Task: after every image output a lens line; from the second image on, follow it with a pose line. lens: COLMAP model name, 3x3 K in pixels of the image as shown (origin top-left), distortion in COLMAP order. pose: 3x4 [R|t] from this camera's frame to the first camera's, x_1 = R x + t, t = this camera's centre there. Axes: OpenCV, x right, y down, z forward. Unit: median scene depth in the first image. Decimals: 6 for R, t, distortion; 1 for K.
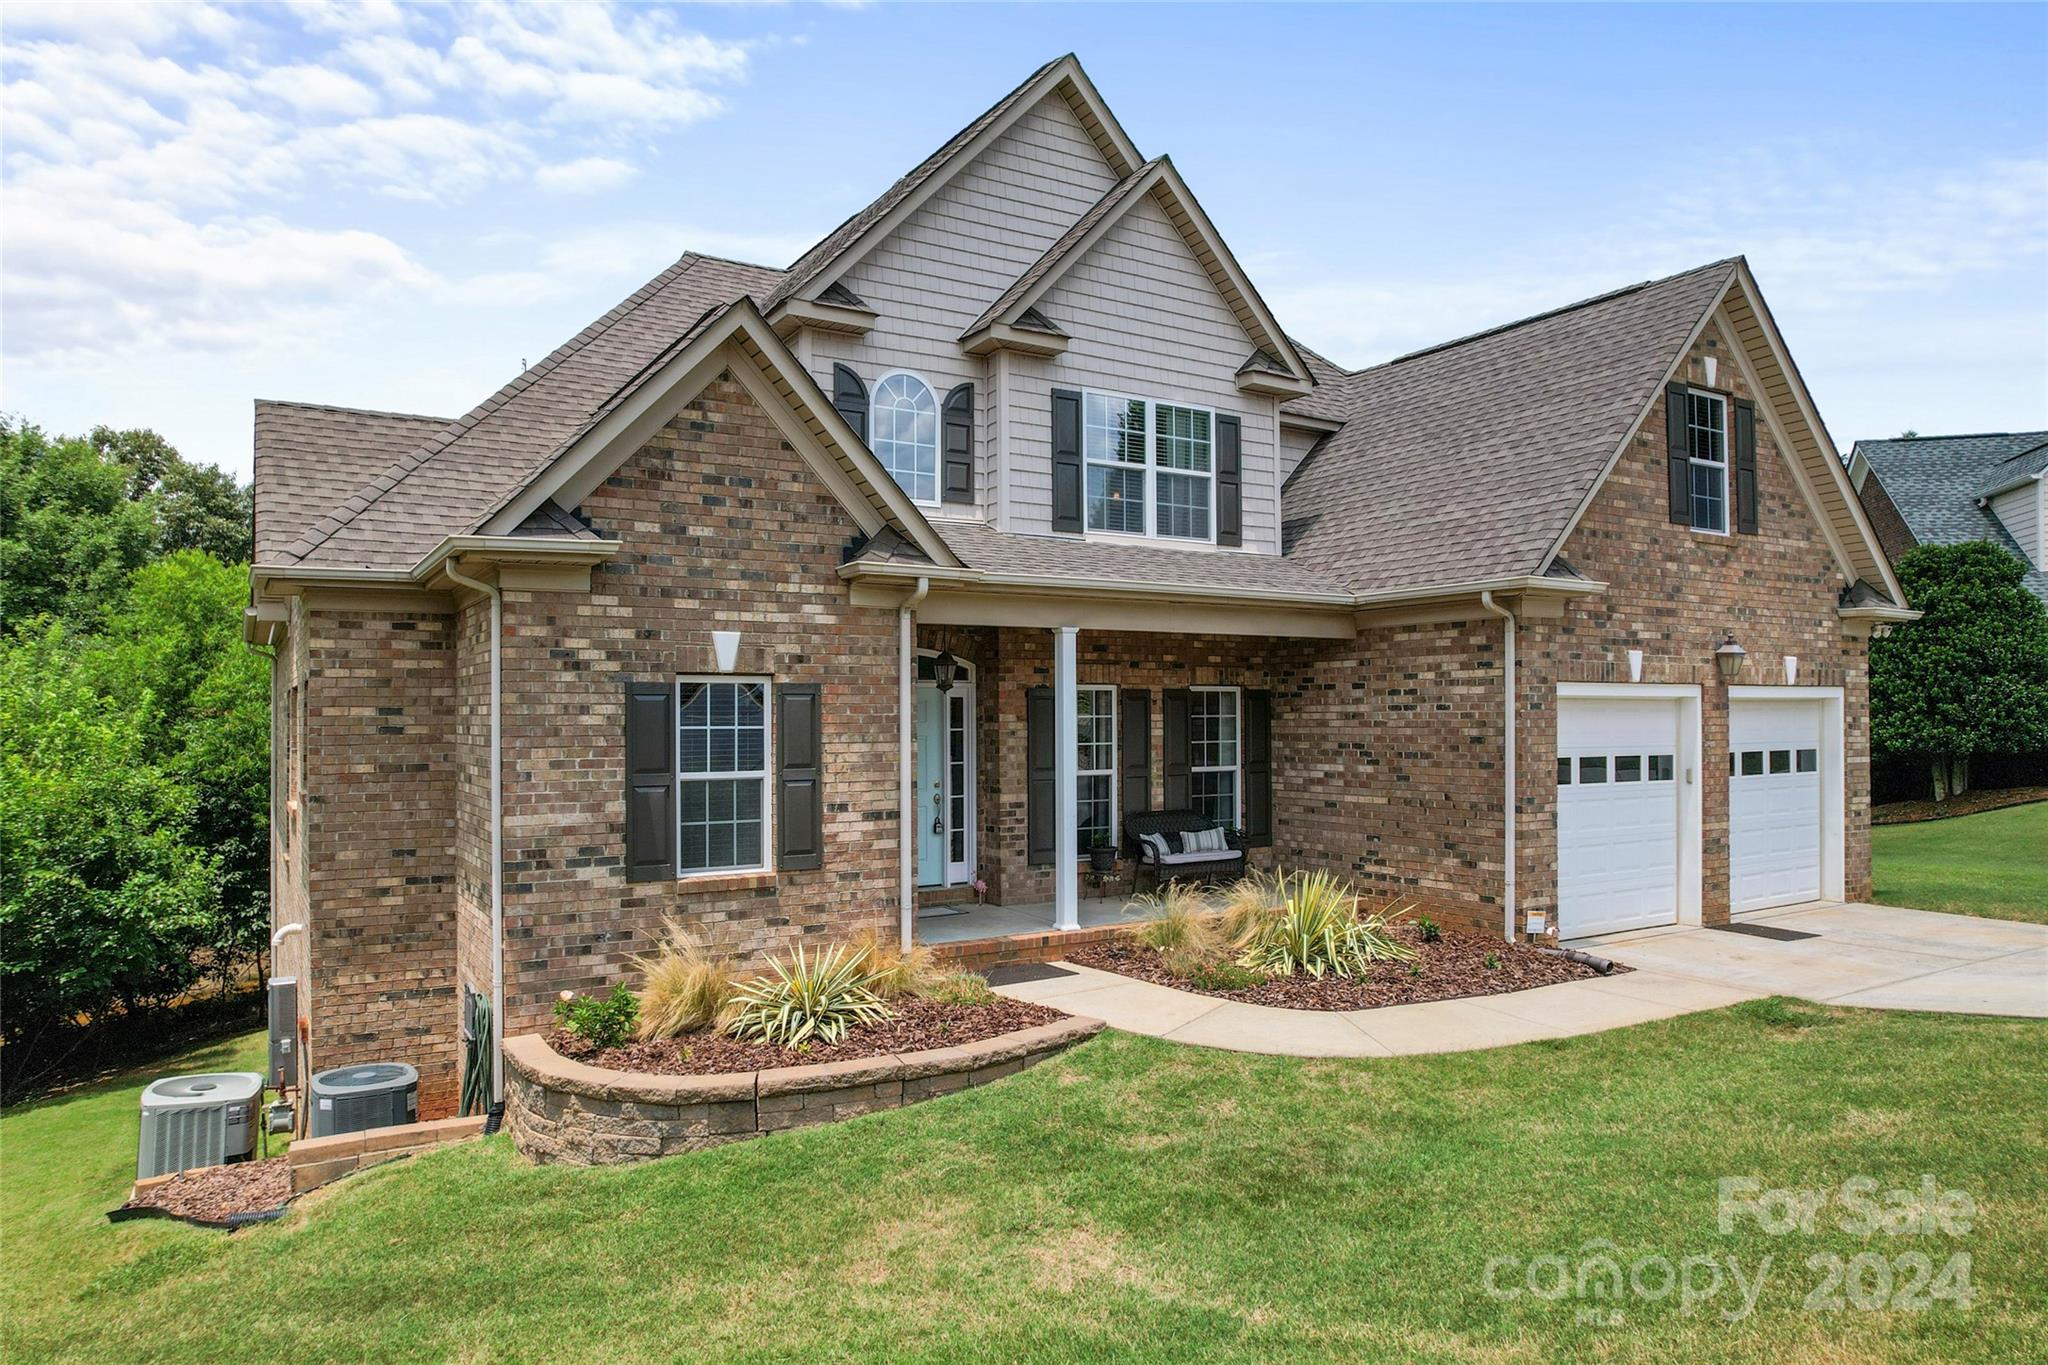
lens RADIAL K [[1281.4, 0, 1030.1], [0, 1281.4, 693.6], [0, 0, 1]] dist [-0.051724, -0.000743]
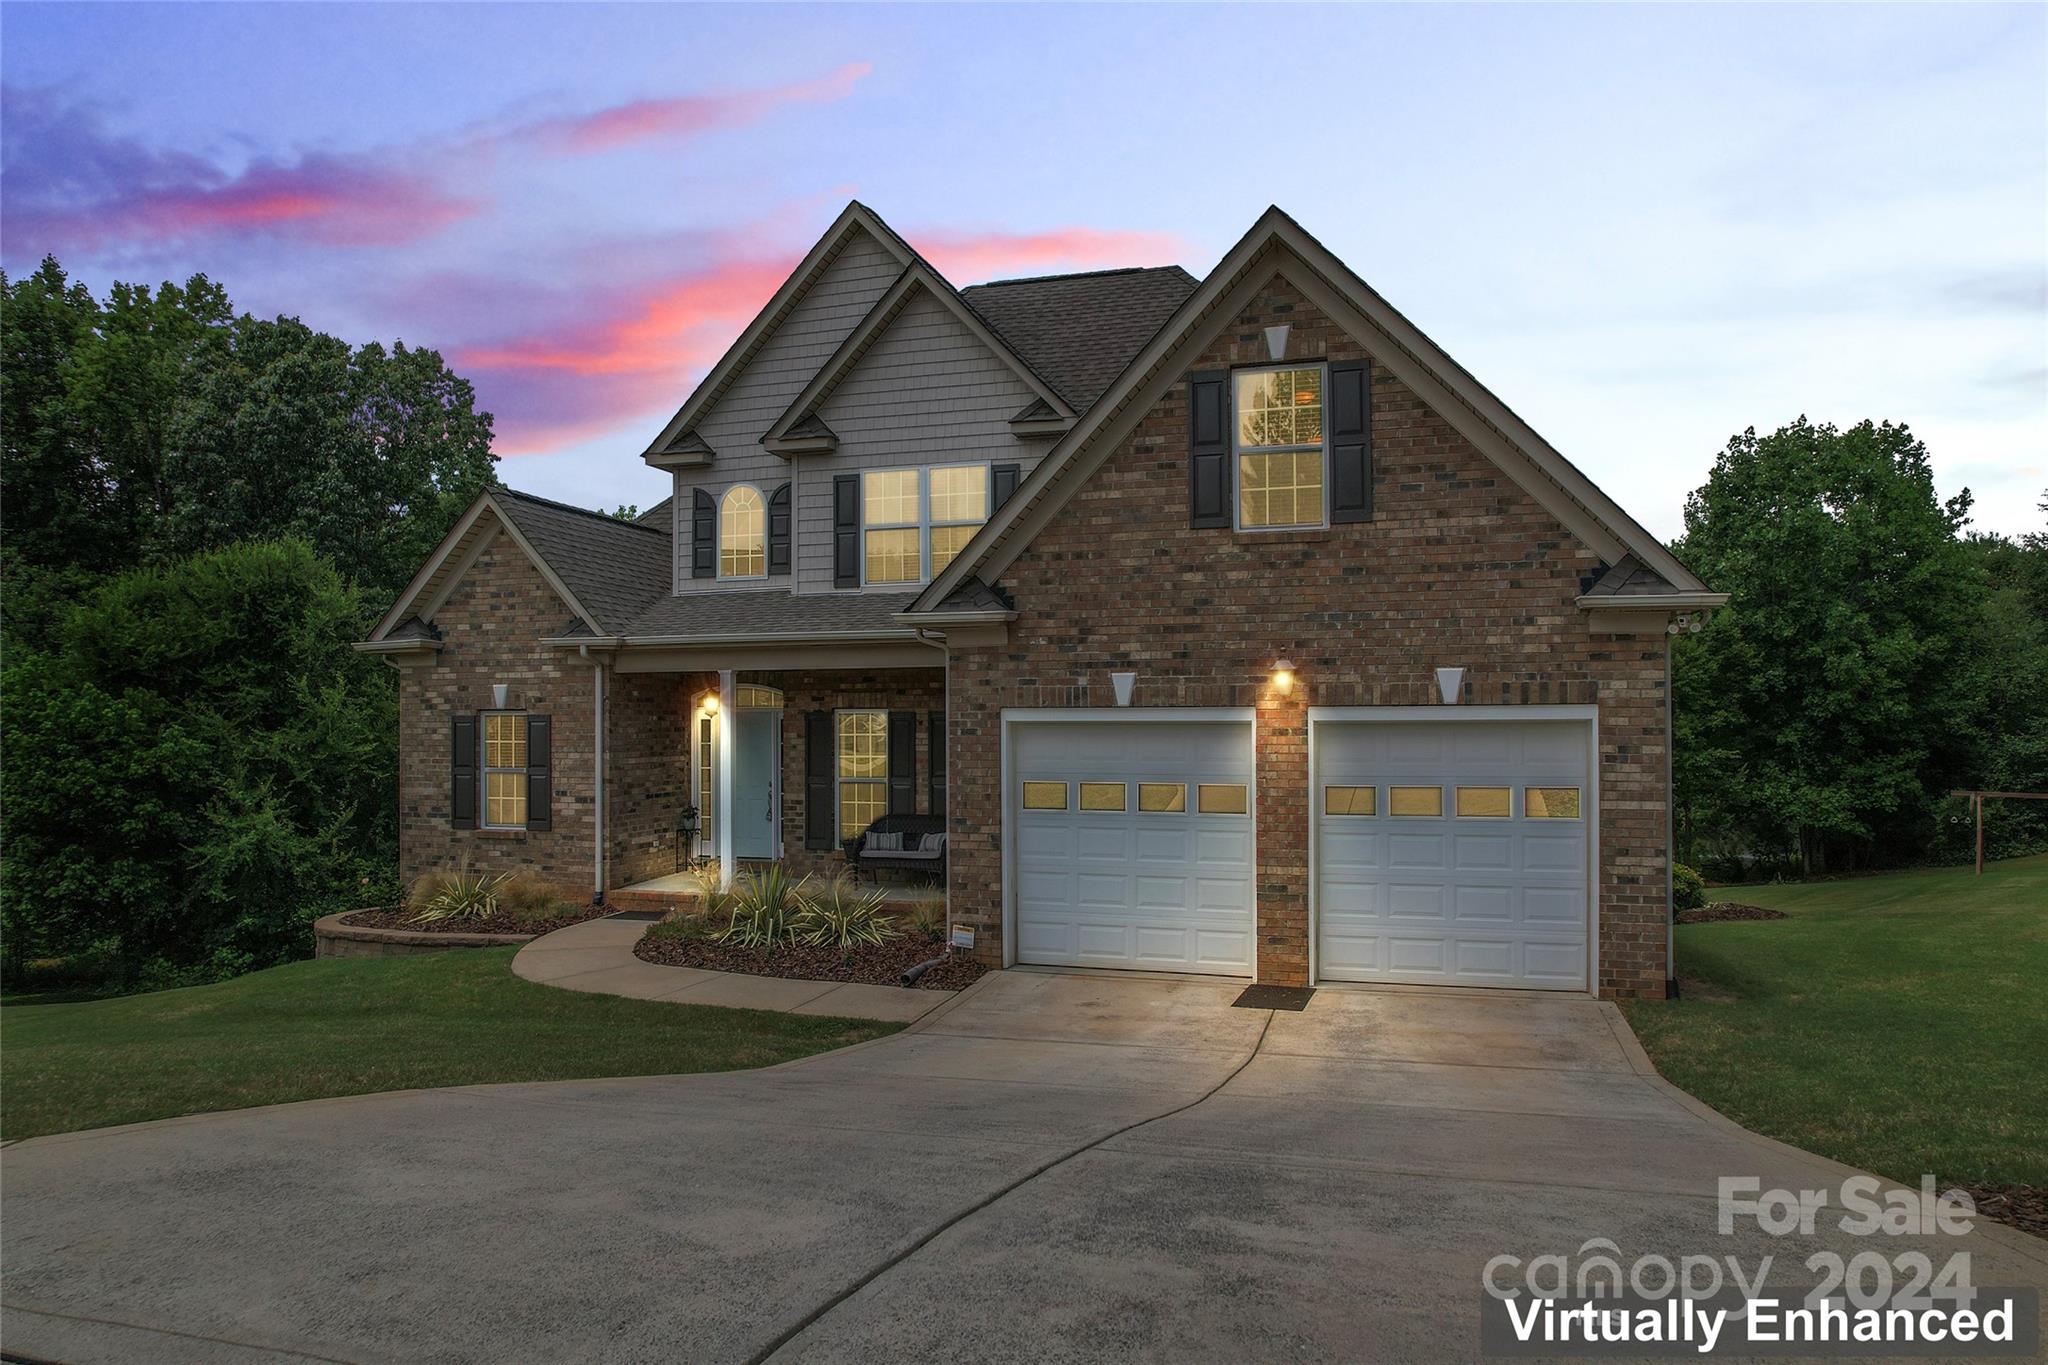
lens RADIAL K [[1281.4, 0, 1032.0], [0, 1281.4, 689.7], [0, 0, 1]] dist [-0.051724, -0.000743]
pose [[0.671692, -0.014530, -0.740688, 1.385957], [0.014798, 0.999871, -0.006195, -0.020089], [0.740683, -0.006799, 0.671820, 0.371929]]
